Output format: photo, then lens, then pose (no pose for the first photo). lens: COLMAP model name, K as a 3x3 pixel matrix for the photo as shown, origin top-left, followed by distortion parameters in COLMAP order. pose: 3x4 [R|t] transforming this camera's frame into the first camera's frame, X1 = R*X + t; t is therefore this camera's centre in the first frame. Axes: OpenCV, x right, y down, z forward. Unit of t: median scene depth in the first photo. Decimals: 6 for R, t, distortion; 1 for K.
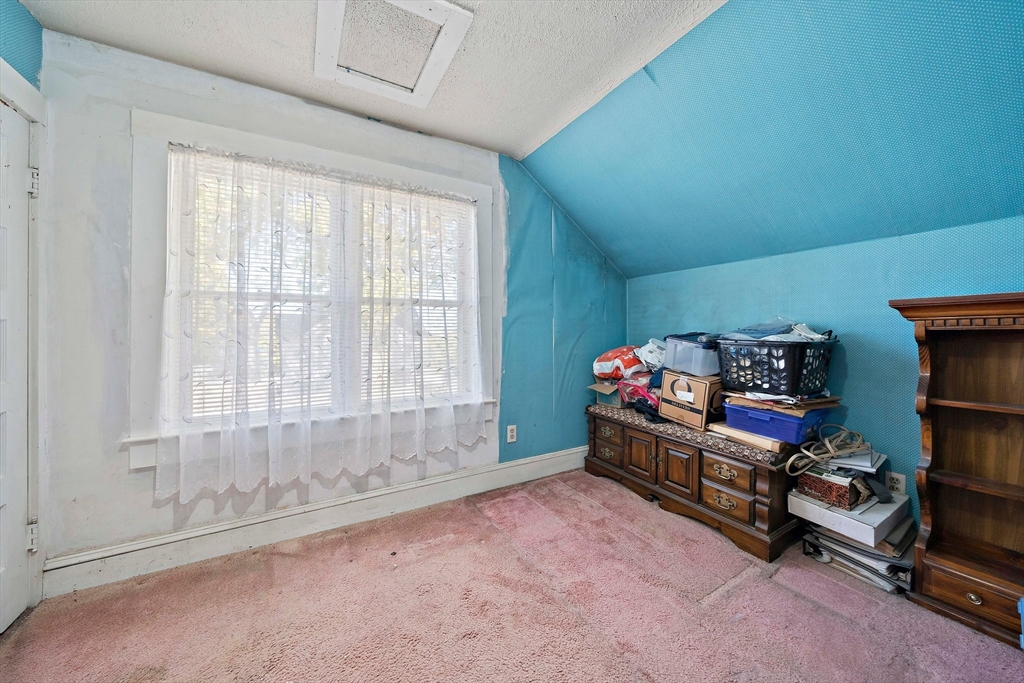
lens RADIAL K [[350.5, 0, 504.6], [0, 350.5, 333.1], [0, 0, 1]] dist [-0.010147, 0.000805]
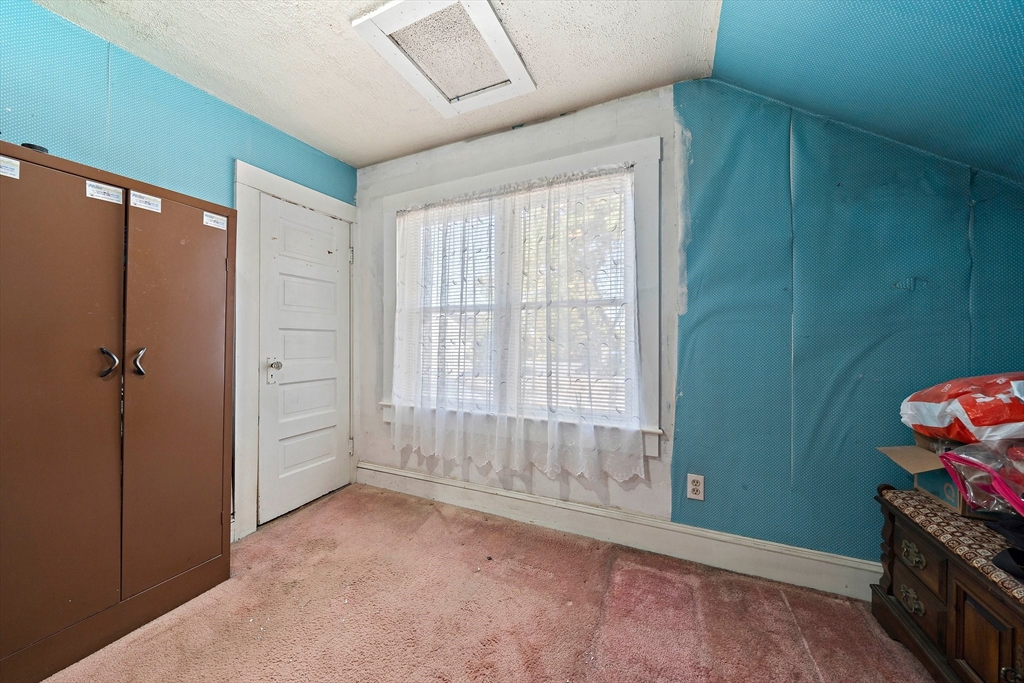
lens RADIAL K [[350.5, 0, 510.7], [0, 350.5, 340.0], [0, 0, 1]] dist [-0.010147, 0.000805]
pose [[0.588994, 0.008923, -0.808088, 0.370766], [-0.003423, 0.999958, 0.008546, -0.001924], [0.808130, -0.002267, 0.588999, 0.327410]]
